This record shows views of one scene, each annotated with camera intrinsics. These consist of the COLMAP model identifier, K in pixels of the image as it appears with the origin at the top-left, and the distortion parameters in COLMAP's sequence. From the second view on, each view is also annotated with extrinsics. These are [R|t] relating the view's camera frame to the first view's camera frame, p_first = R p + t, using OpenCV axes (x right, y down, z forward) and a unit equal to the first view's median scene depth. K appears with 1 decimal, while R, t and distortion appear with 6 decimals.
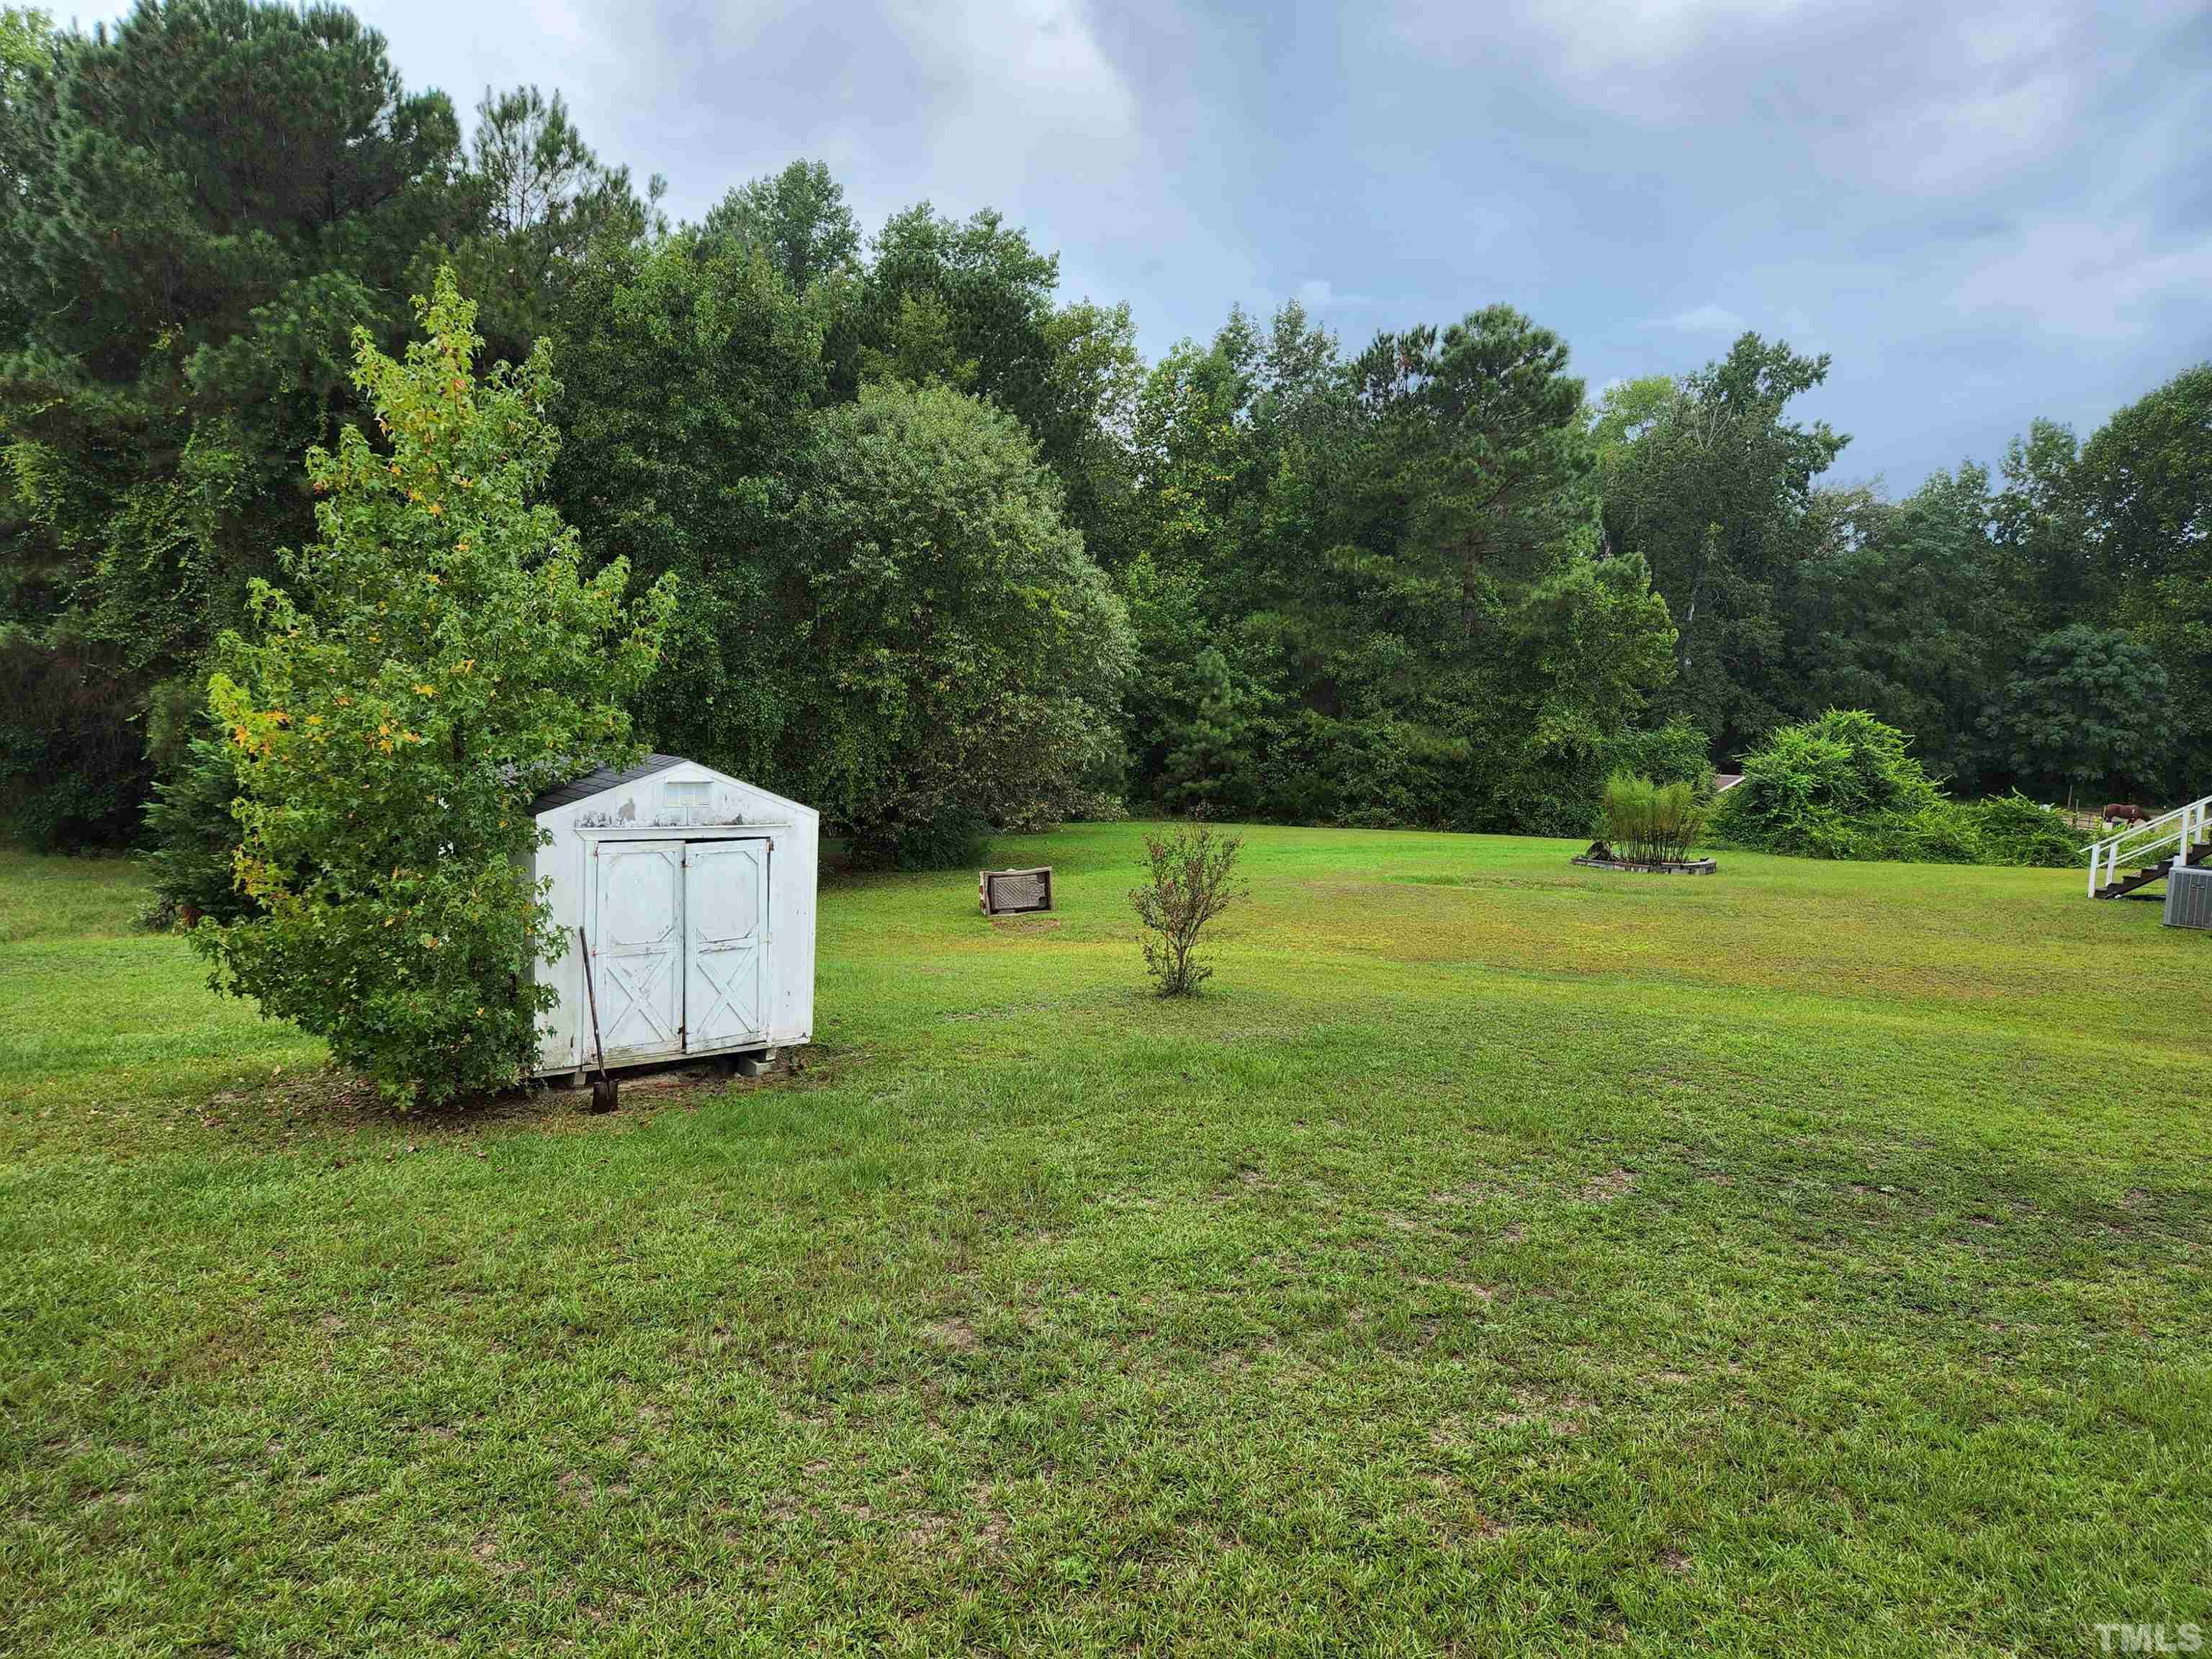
lens RADIAL K [[1456.1, 0, 1054.4], [0, 1456.1, 821.6], [0, 0, 1]] dist [0.092203, -0.064571]
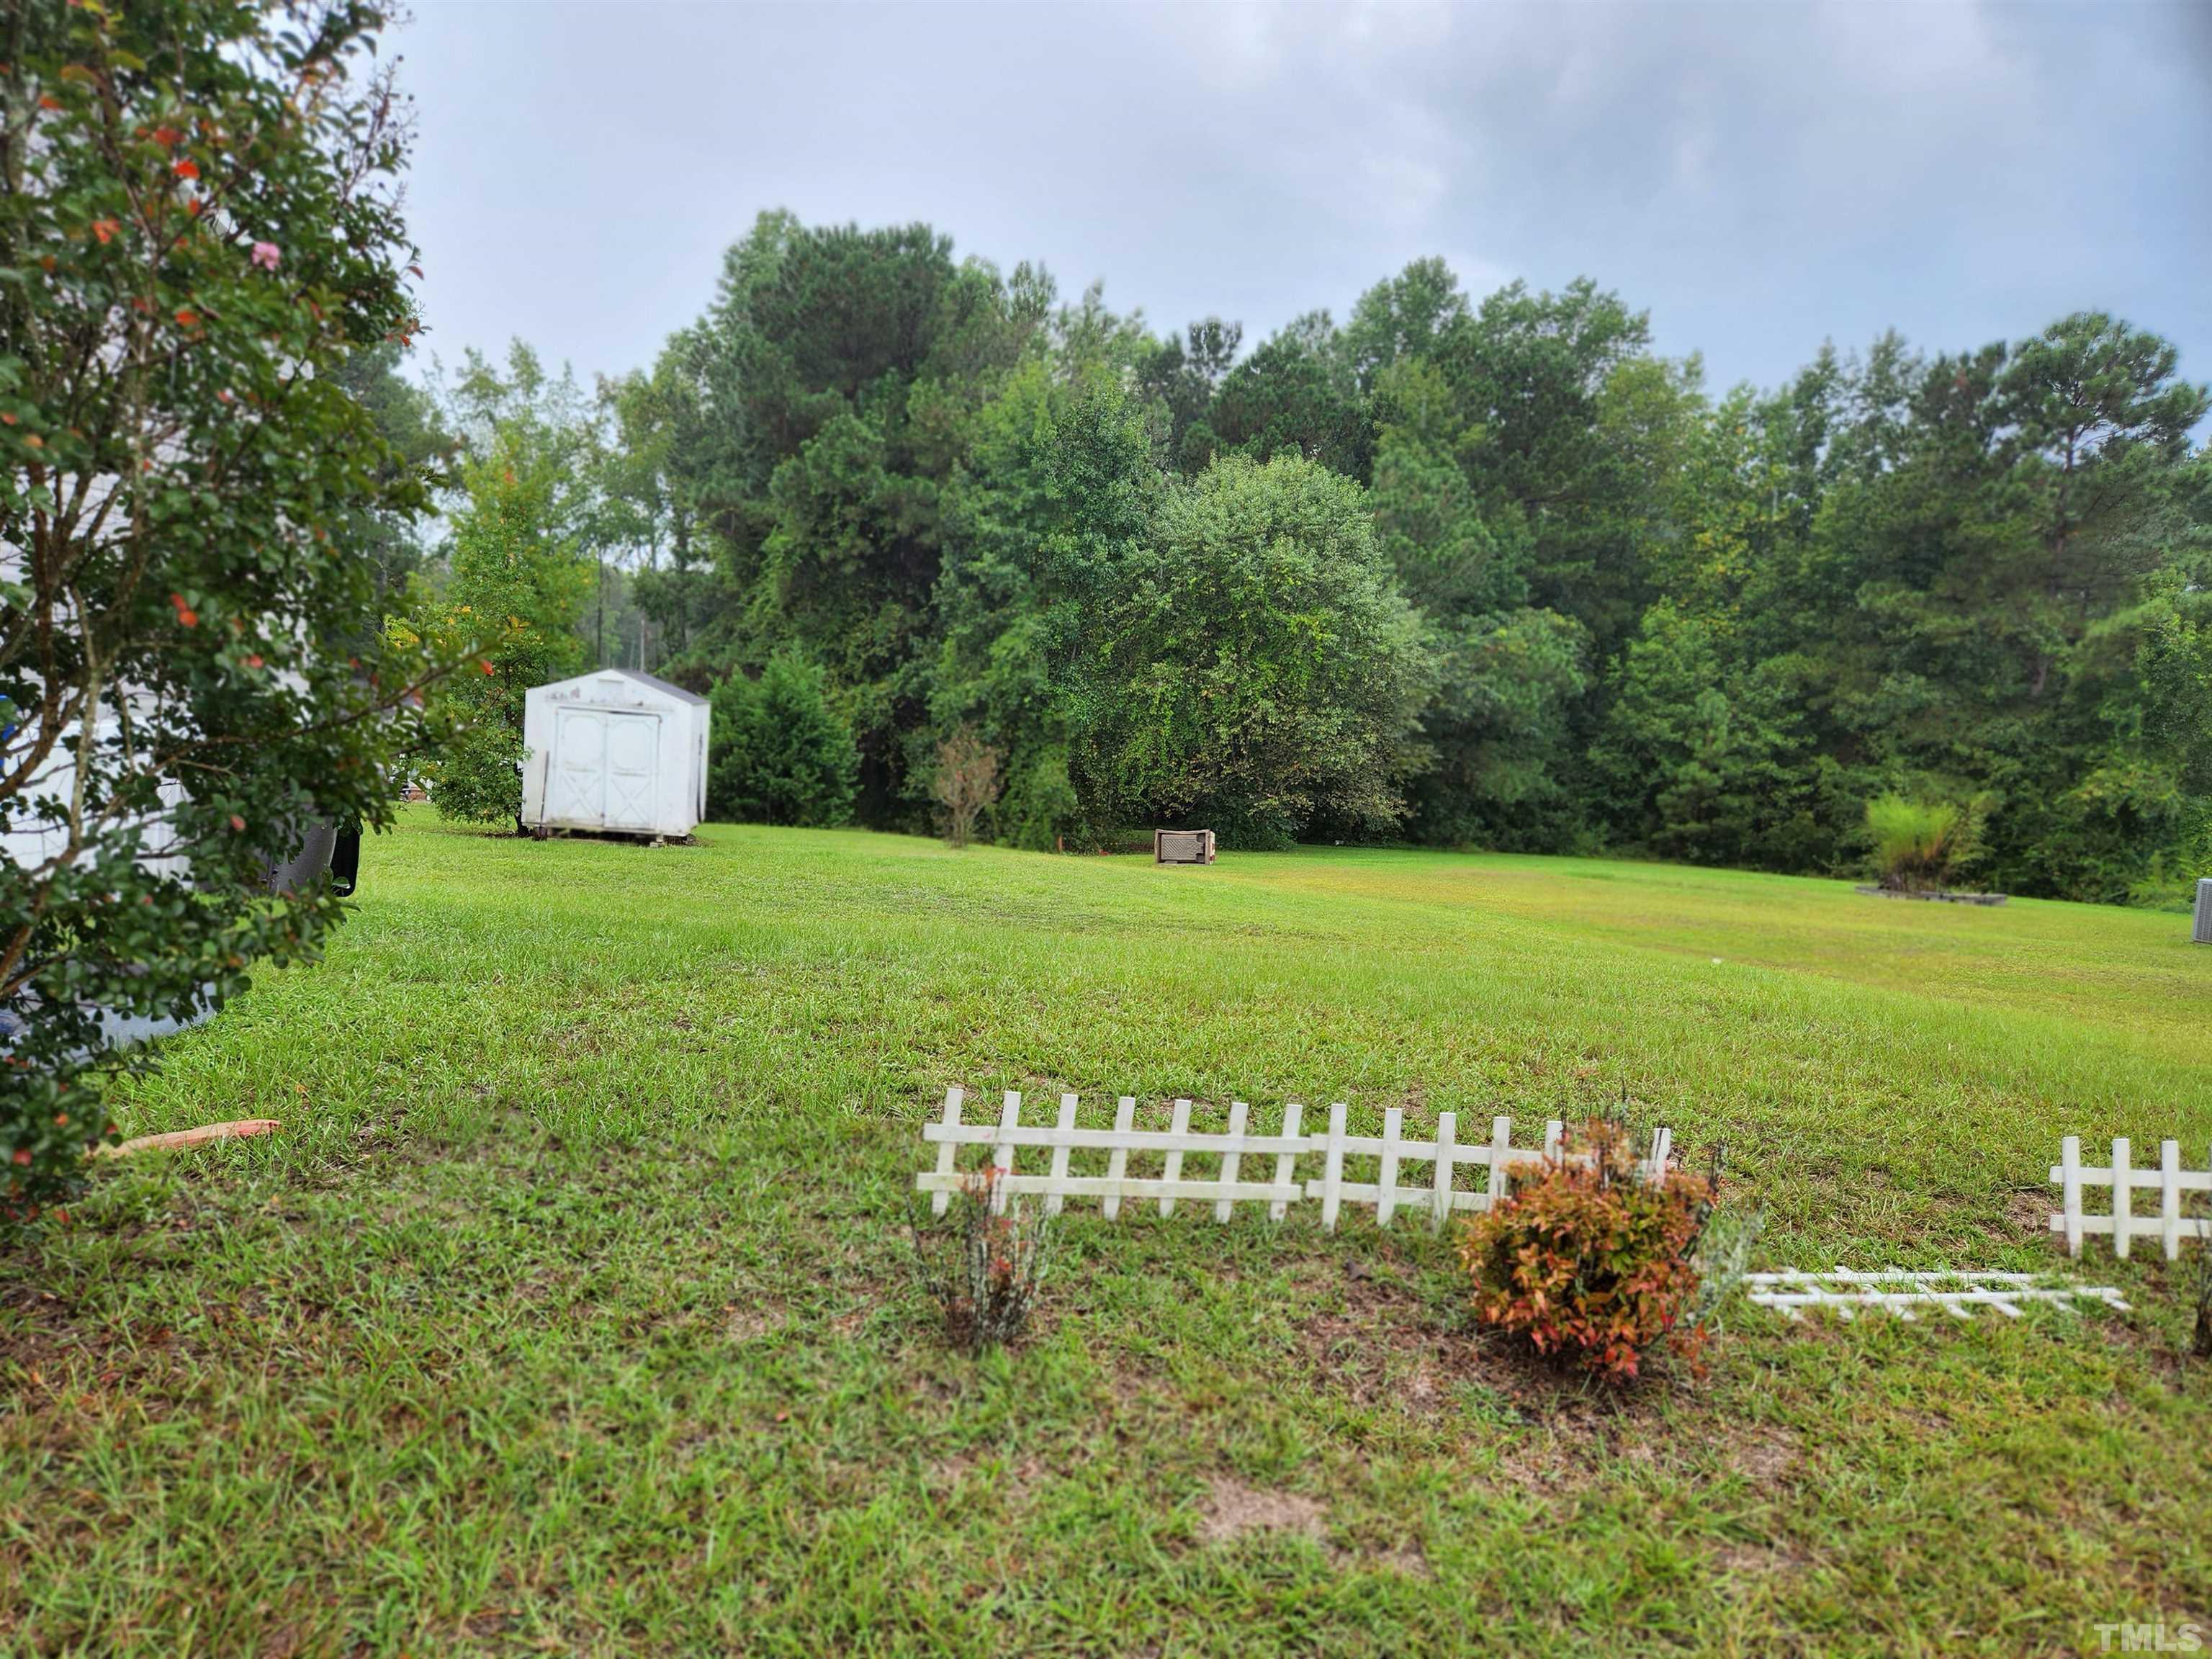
lens RADIAL K [[1494.3, 0, 1125.6], [0, 1494.3, 830.0], [0, 0, 1]] dist [0.092907, -0.073694]
pose [[0.860149, 0.054241, -0.507150, 0.288313], [-0.080625, 0.996287, -0.030189, 0.037246], [0.503629, 0.066856, 0.861329, -0.069512]]
